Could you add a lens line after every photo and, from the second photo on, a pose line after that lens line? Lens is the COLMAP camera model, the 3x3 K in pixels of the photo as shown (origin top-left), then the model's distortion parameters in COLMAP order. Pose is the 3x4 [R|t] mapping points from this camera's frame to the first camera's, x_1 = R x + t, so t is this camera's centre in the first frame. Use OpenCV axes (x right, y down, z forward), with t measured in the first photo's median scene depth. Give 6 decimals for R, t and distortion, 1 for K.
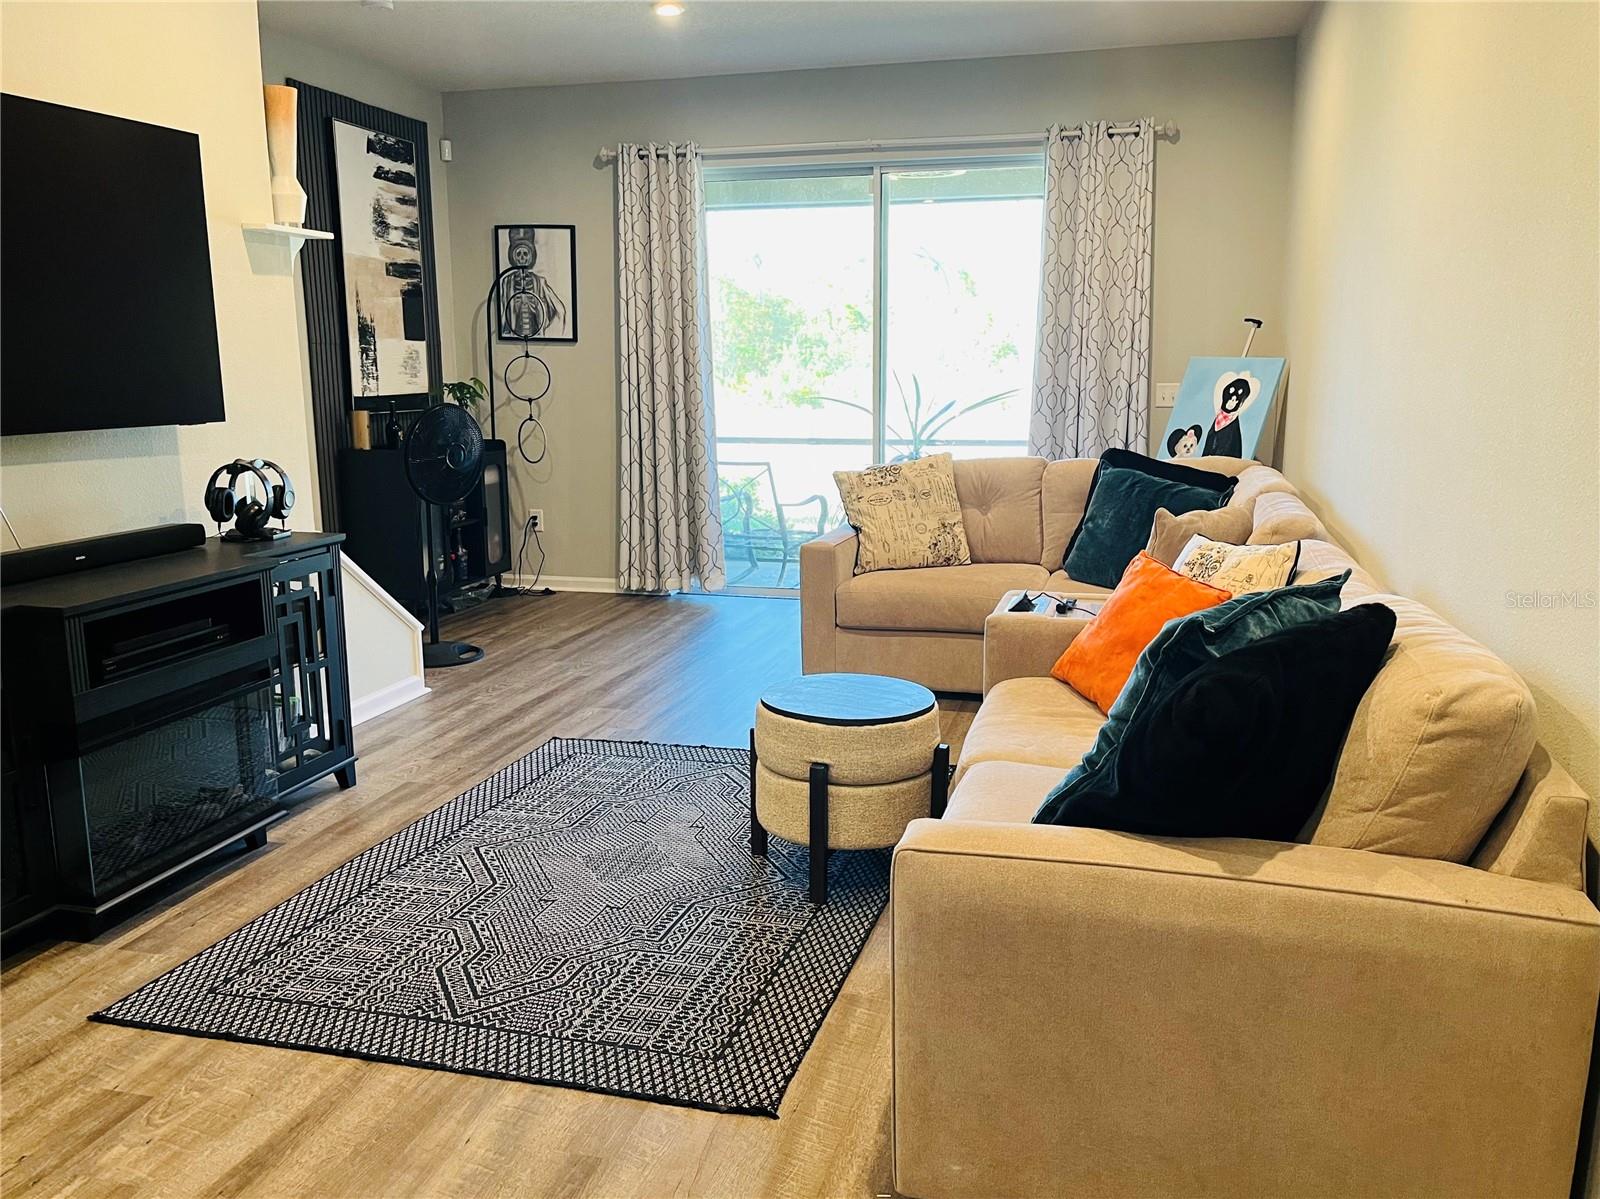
lens RADIAL K [[1283.0, 0, 815.9], [0, 1283.0, 598.7], [0, 0, 1]] dist [0.073216, -0.101005]
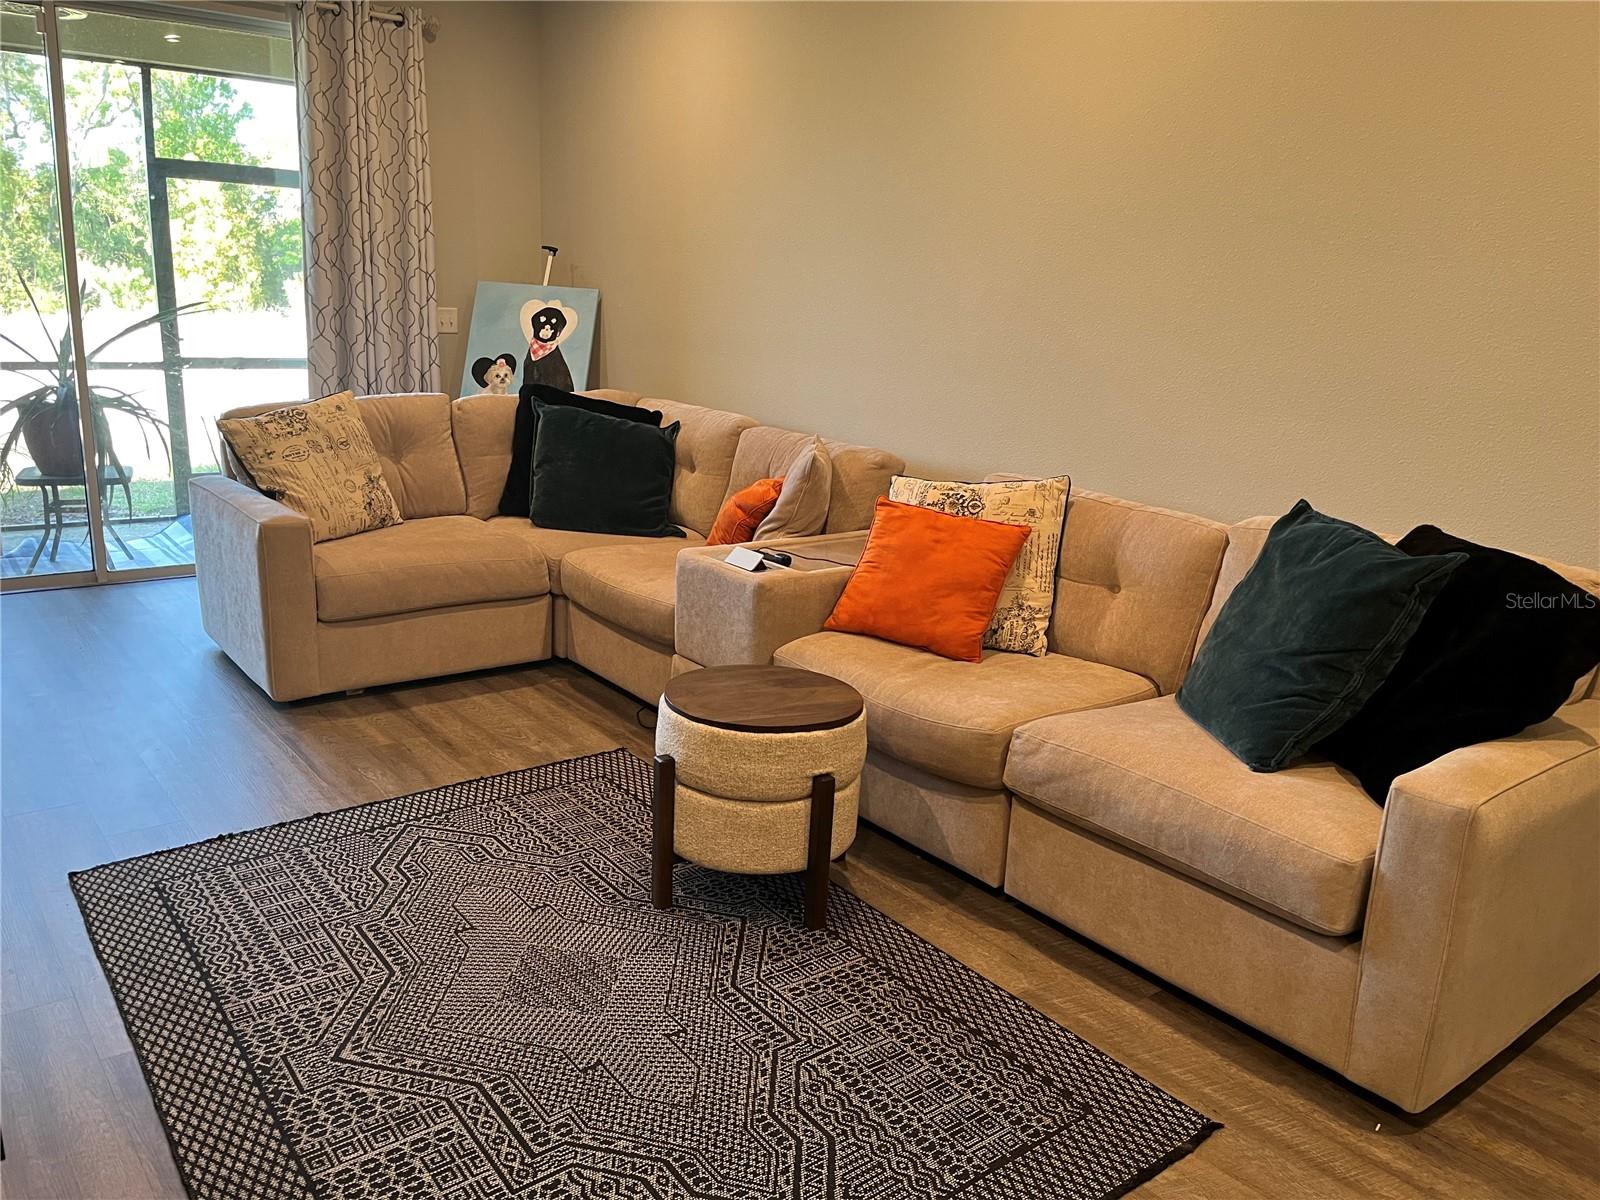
lens RADIAL K [[1203.5, 0, 806.9], [0, 1203.5, 629.1], [0, 0, 1]] dist [0.058495, -0.091306]
pose [[0.598938, -0.181491, 0.779958, -0.284029], [0.097241, 0.983255, 0.154124, -0.043790], [-0.794869, -0.016467, 0.606557, 0.234338]]
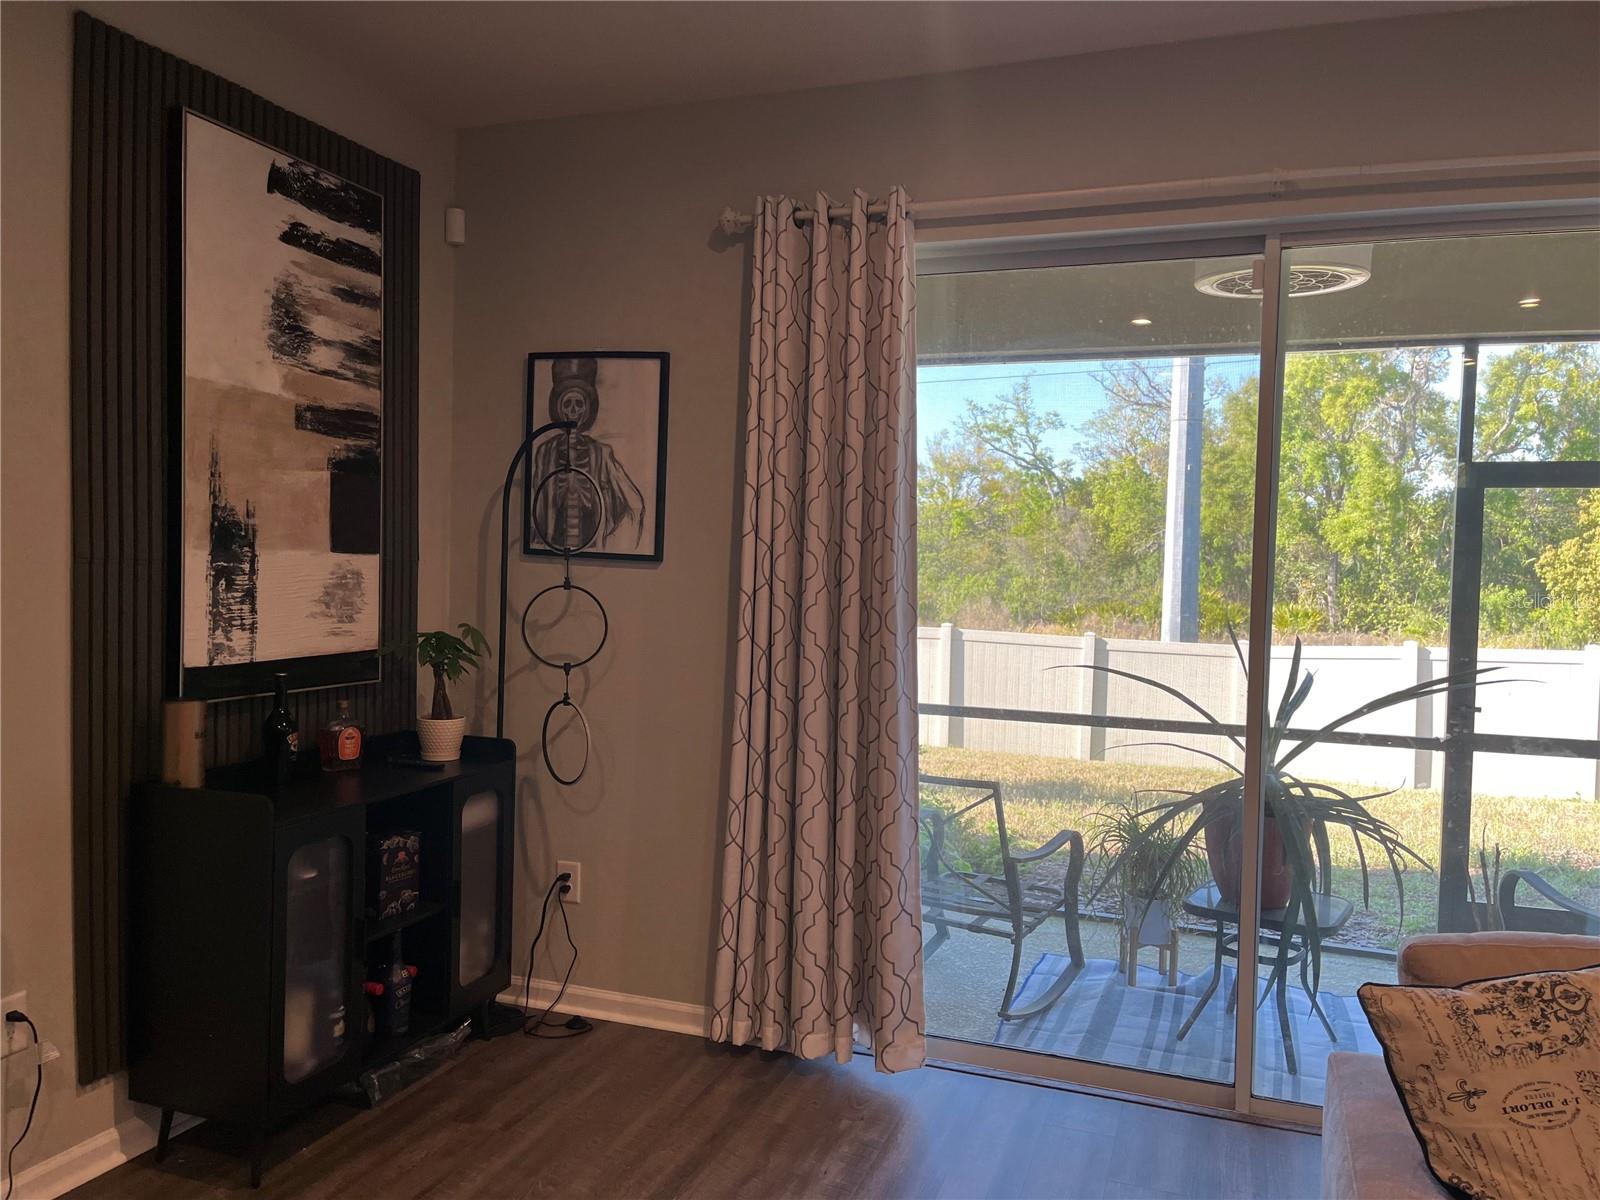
lens RADIAL K [[1222.1, 0, 800.0], [0, 1222.1, 600.0], [0, 0, 1]] dist [0.077144, -0.111193]
pose [[0.995063, 0.031688, -0.094047, -0.082140], [-0.045760, 0.987402, -0.151469, -0.113501], [0.088062, 0.155025, 0.983978, 0.526650]]
